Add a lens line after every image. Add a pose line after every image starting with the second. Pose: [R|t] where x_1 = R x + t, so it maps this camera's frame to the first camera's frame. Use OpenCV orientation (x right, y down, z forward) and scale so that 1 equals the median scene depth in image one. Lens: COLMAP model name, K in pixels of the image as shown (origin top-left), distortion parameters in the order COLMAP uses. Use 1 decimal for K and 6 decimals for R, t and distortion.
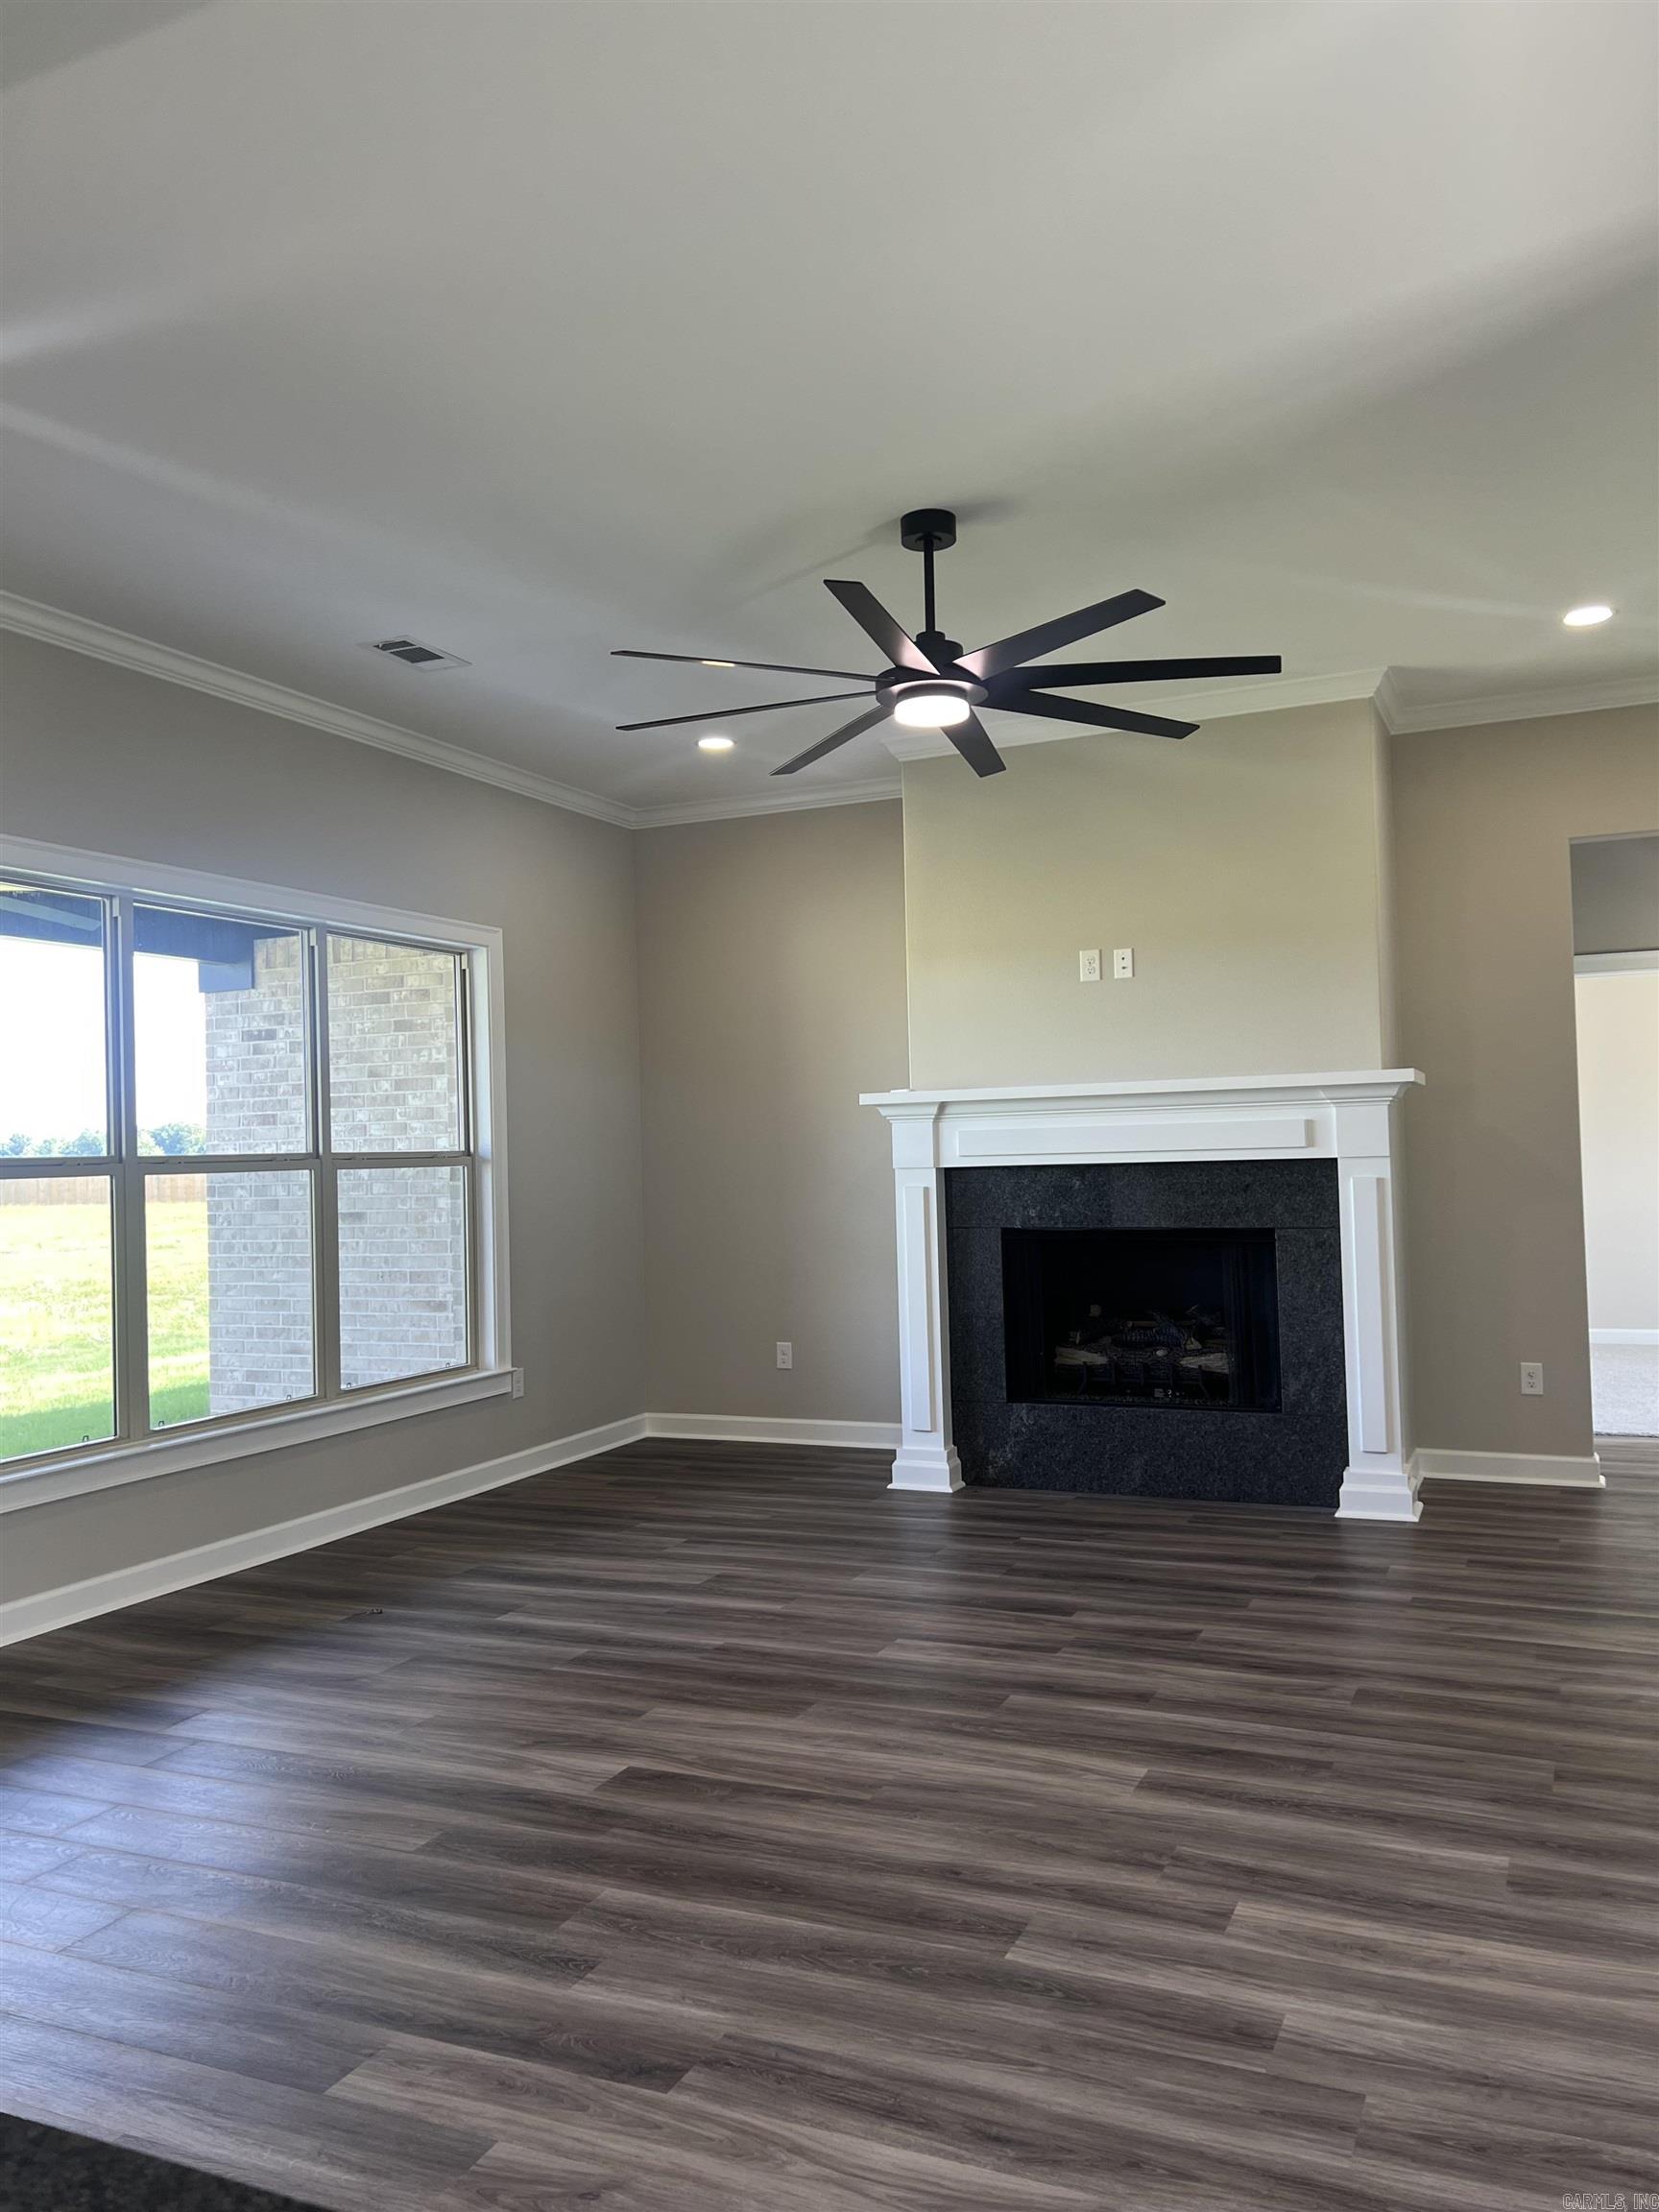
lens RADIAL K [[1659.6, 0, 841.6], [0, 1659.6, 1084.5], [0, 0, 1]] dist [0.046540, -0.049697]
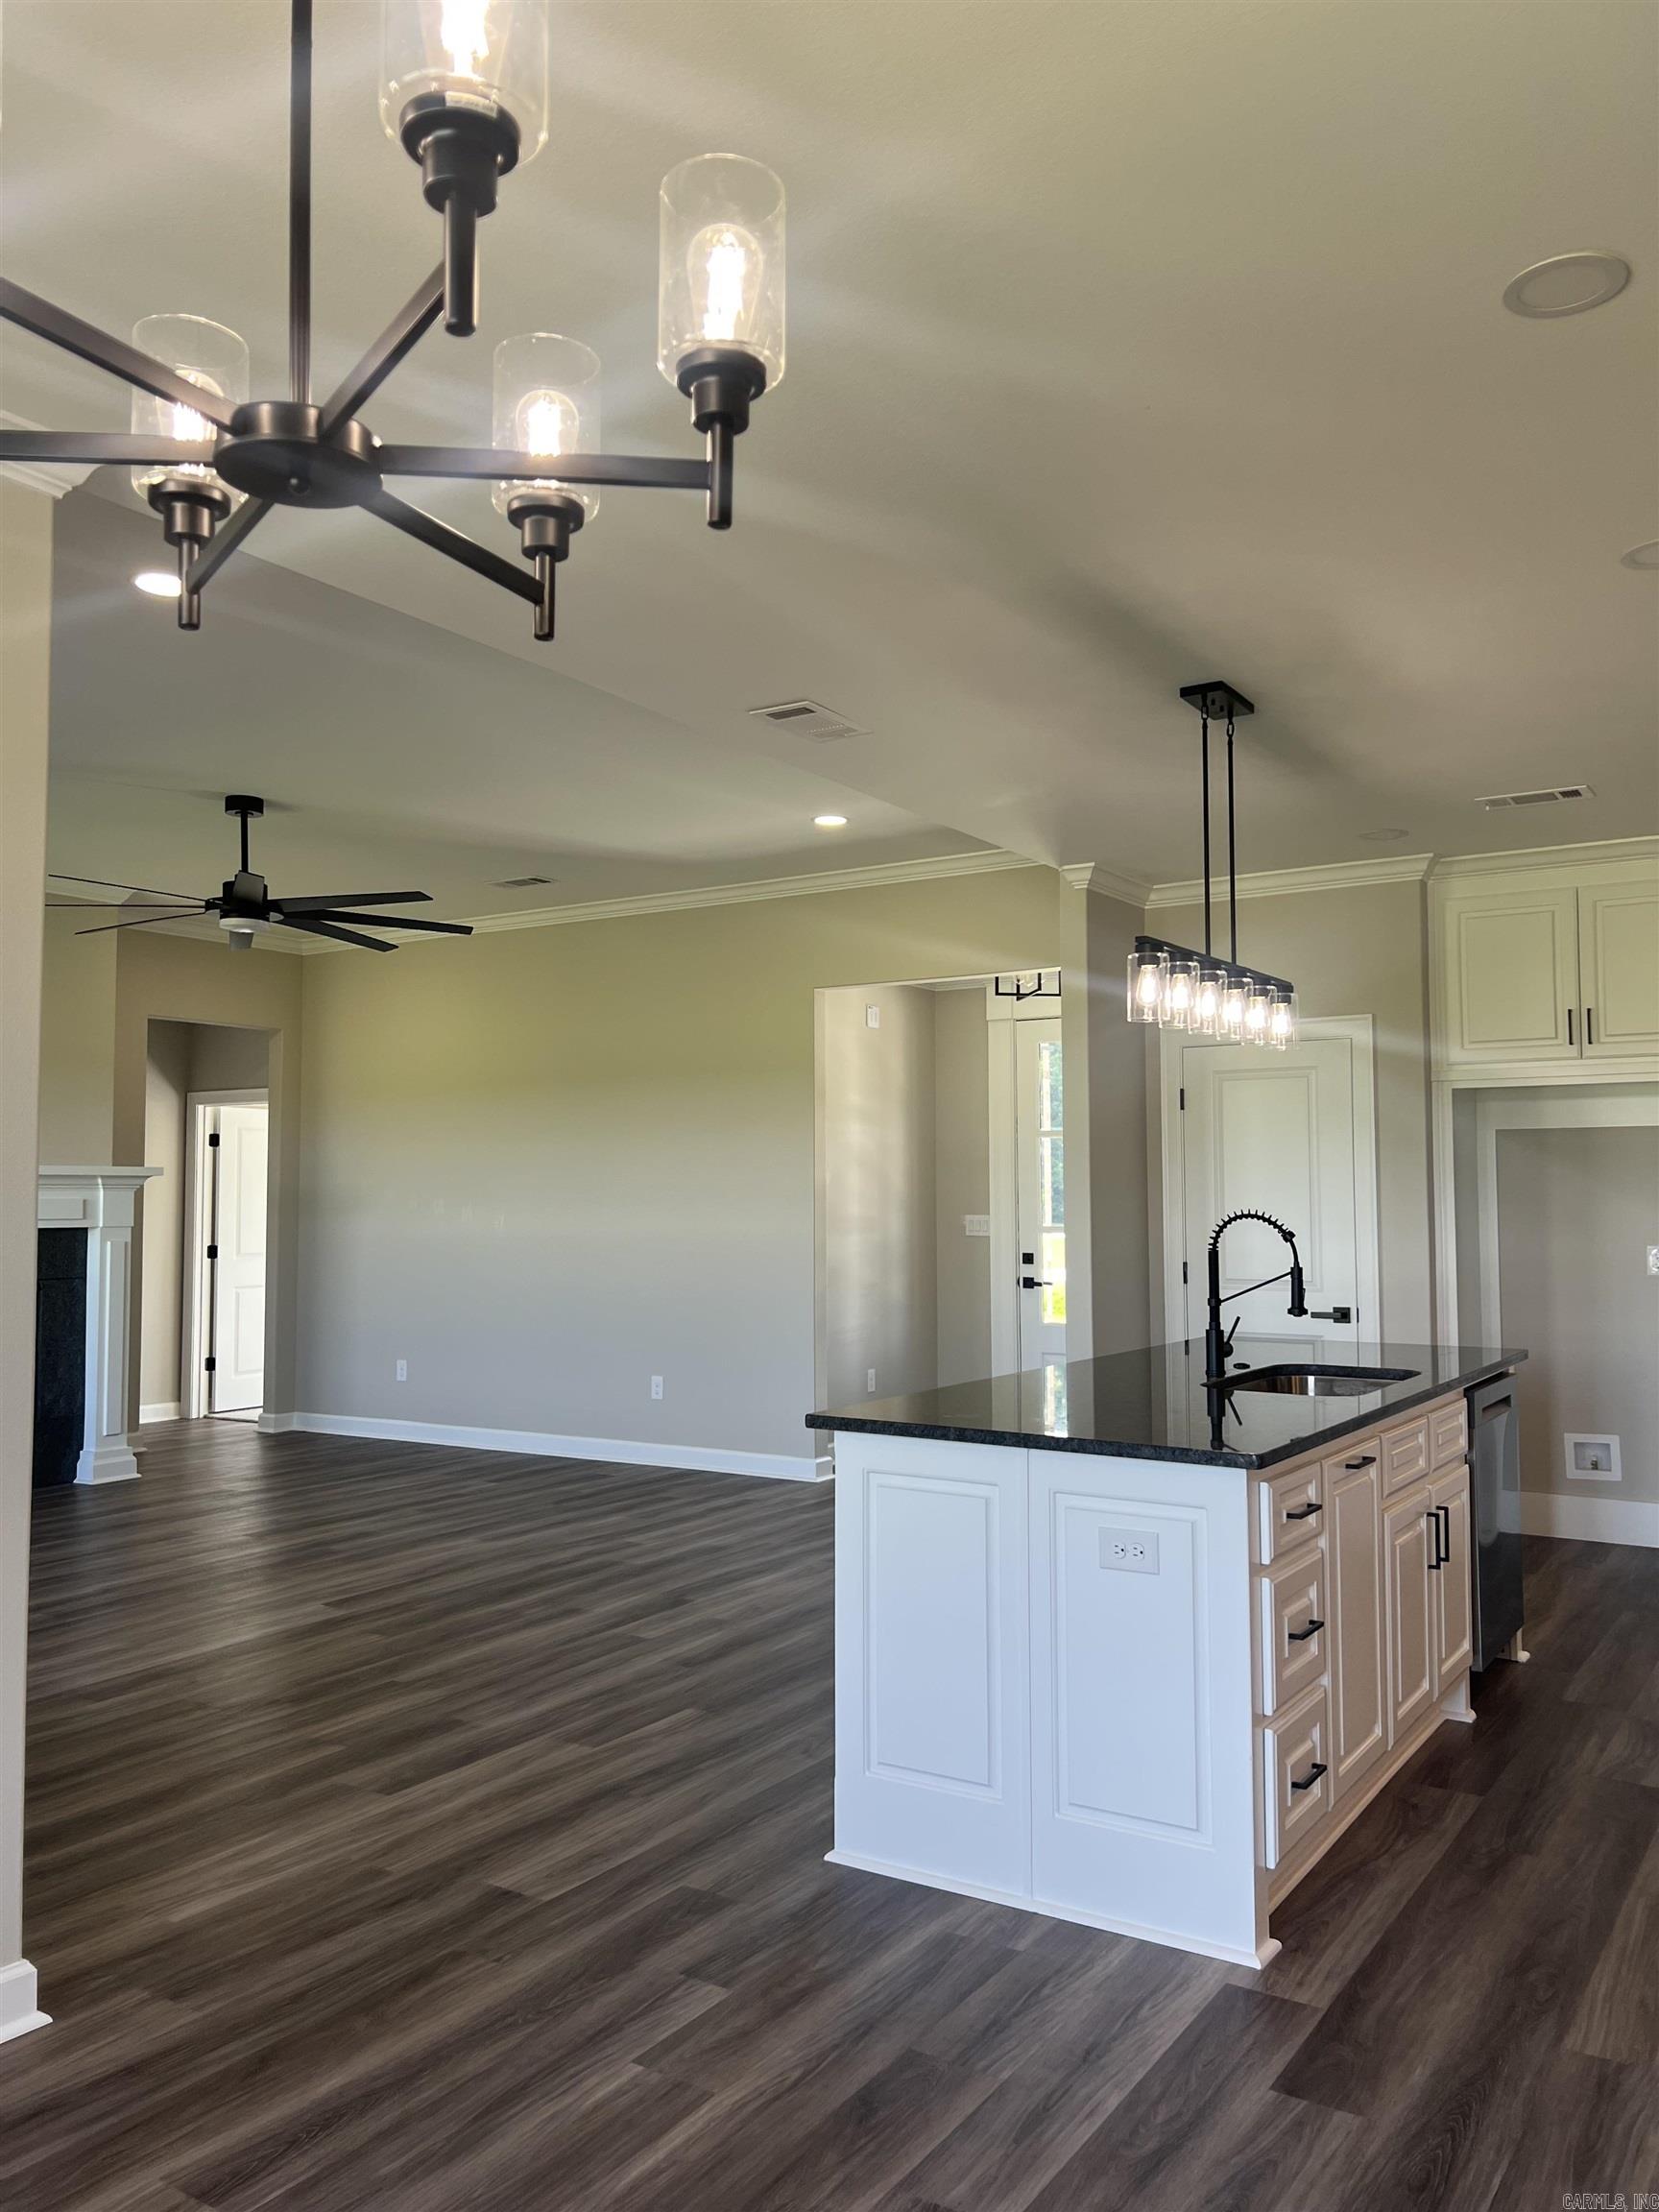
lens RADIAL K [[1659.6, 0, 824.6], [0, 1659.6, 1123.5], [0, 0, 1]] dist [0.046540, -0.049697]
pose [[0.154700, 0.075553, 0.985068, -0.975270], [-0.042548, 0.996656, -0.069760, 0.028438], [-0.987045, -0.031121, 0.157397, 0.180038]]
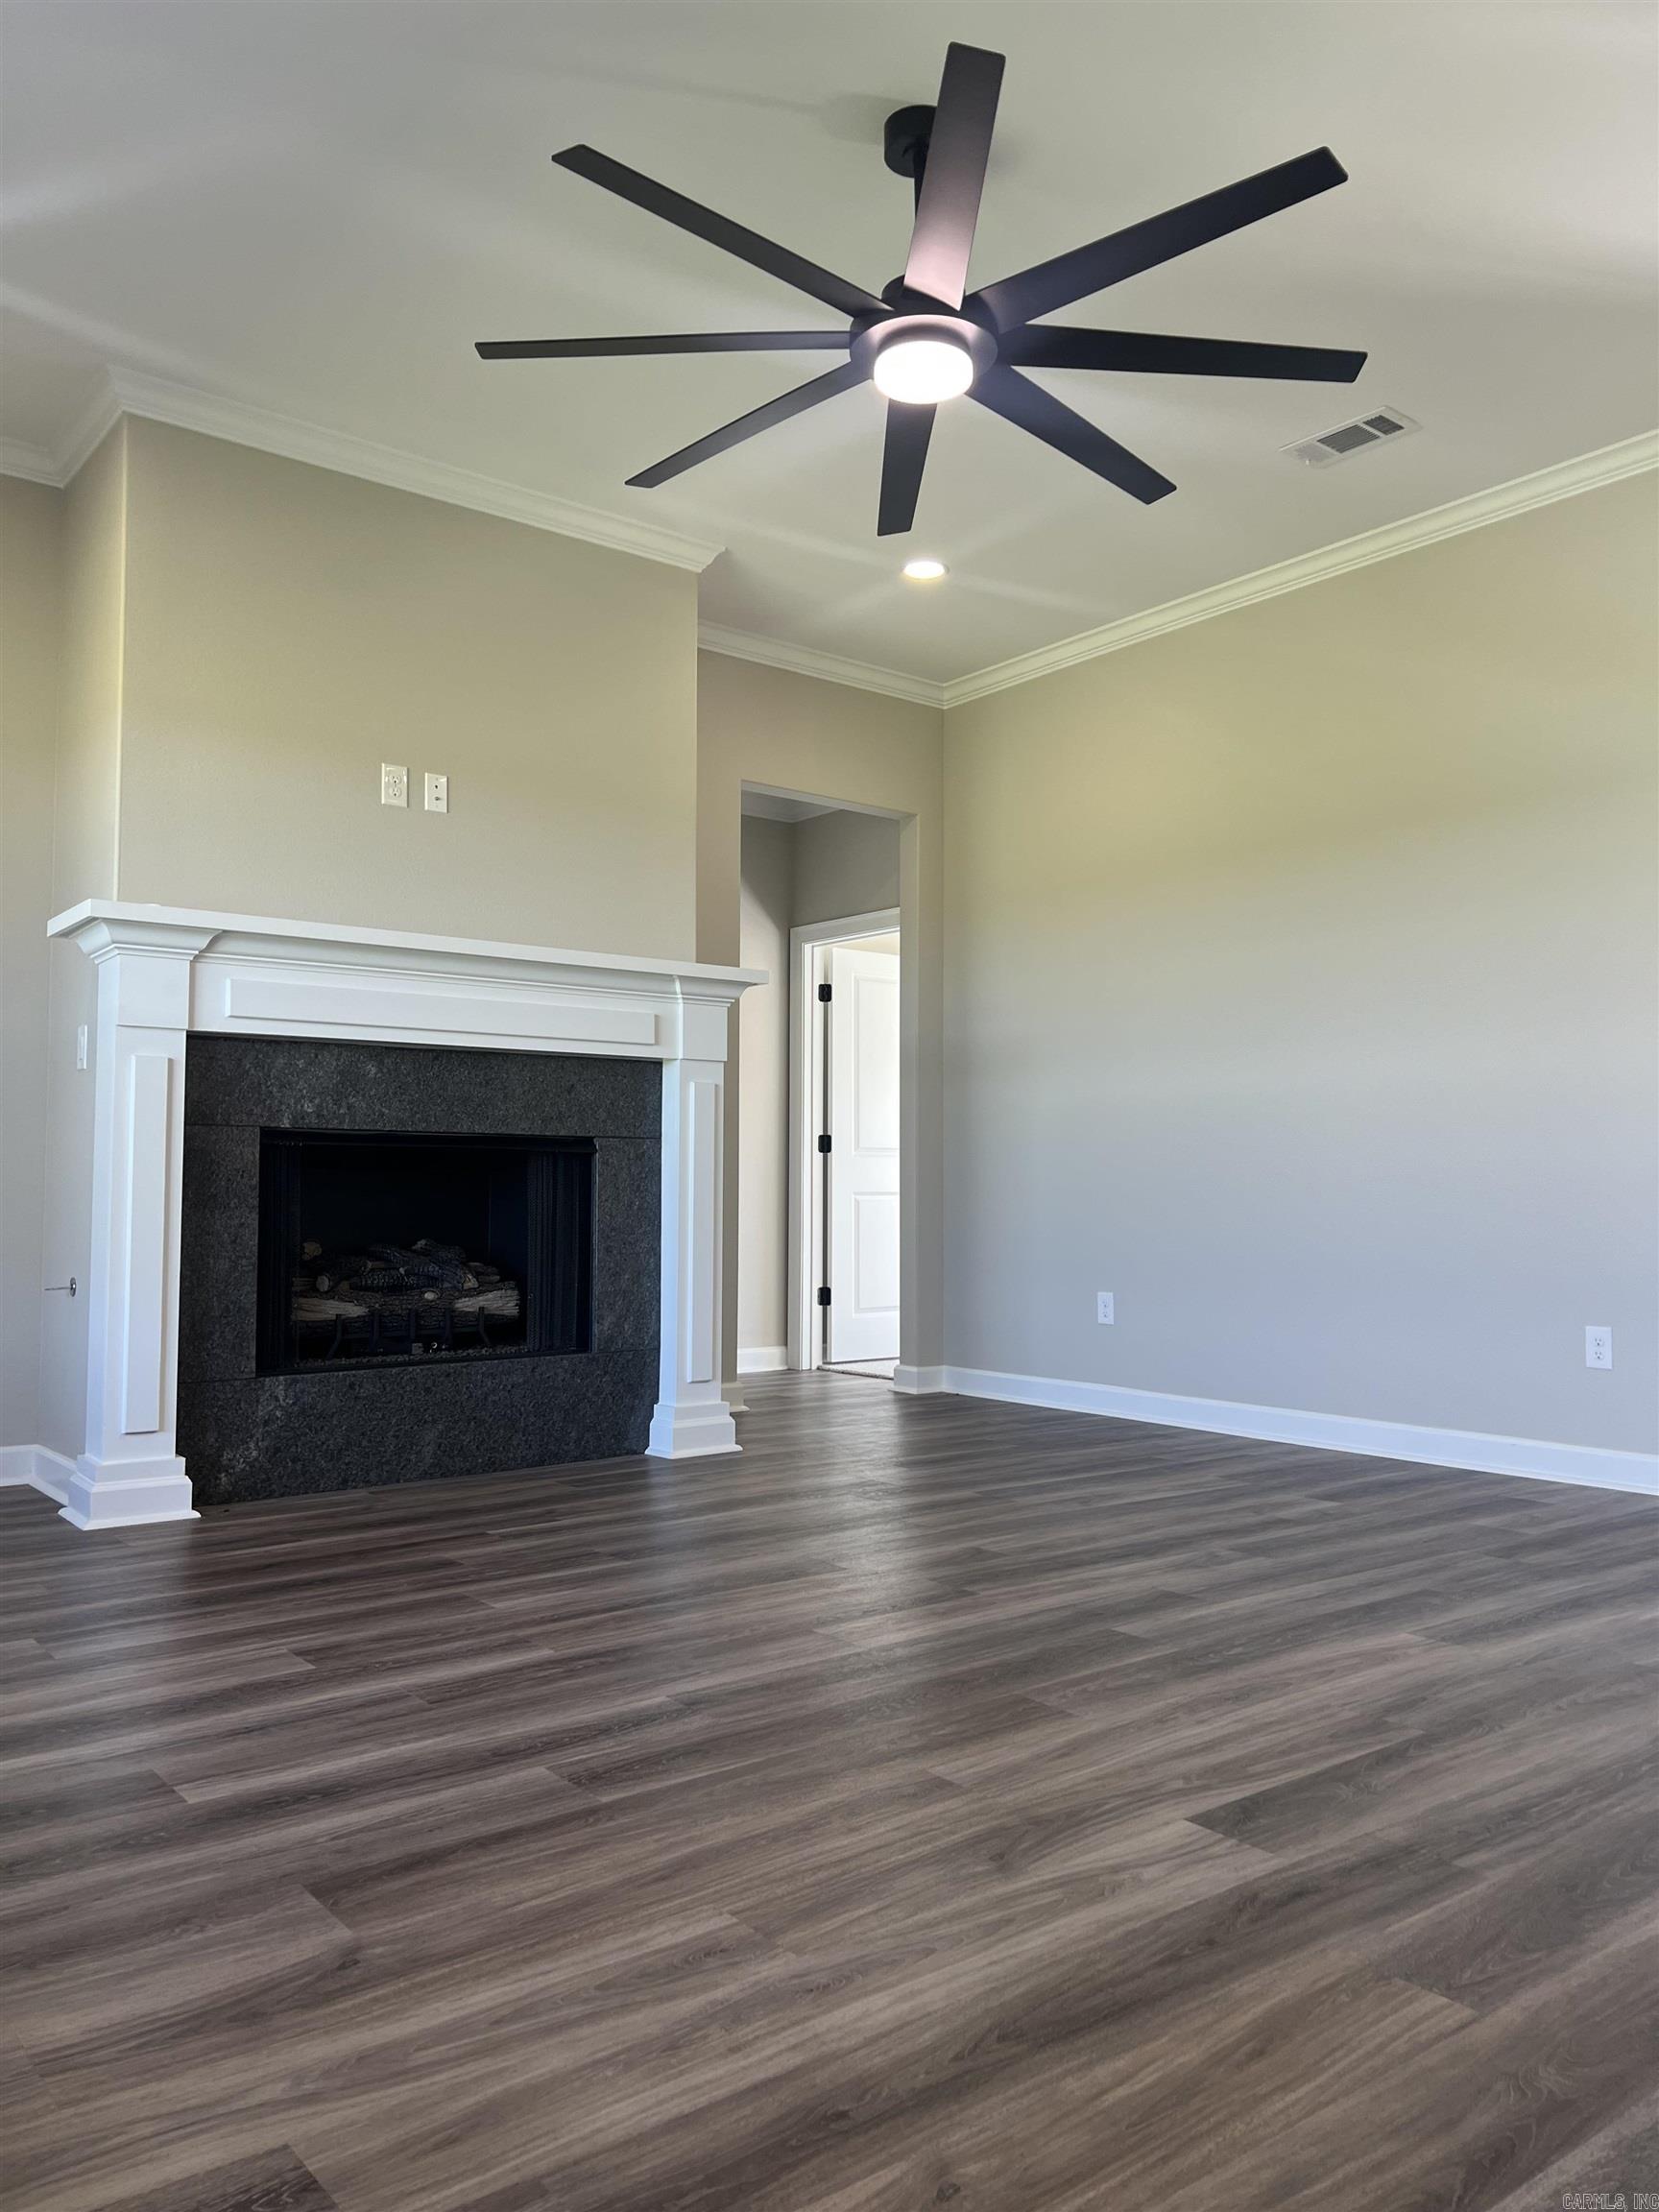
lens RADIAL K [[1659.6, 0, 847.4], [0, 1659.6, 1098.6], [0, 0, 1]] dist [0.046540, -0.049697]
pose [[0.454216, 0.078309, 0.887444, -0.446977], [-0.052517, 0.996751, -0.061075, 0.112999], [-0.889343, -0.018865, 0.456852, 0.499653]]
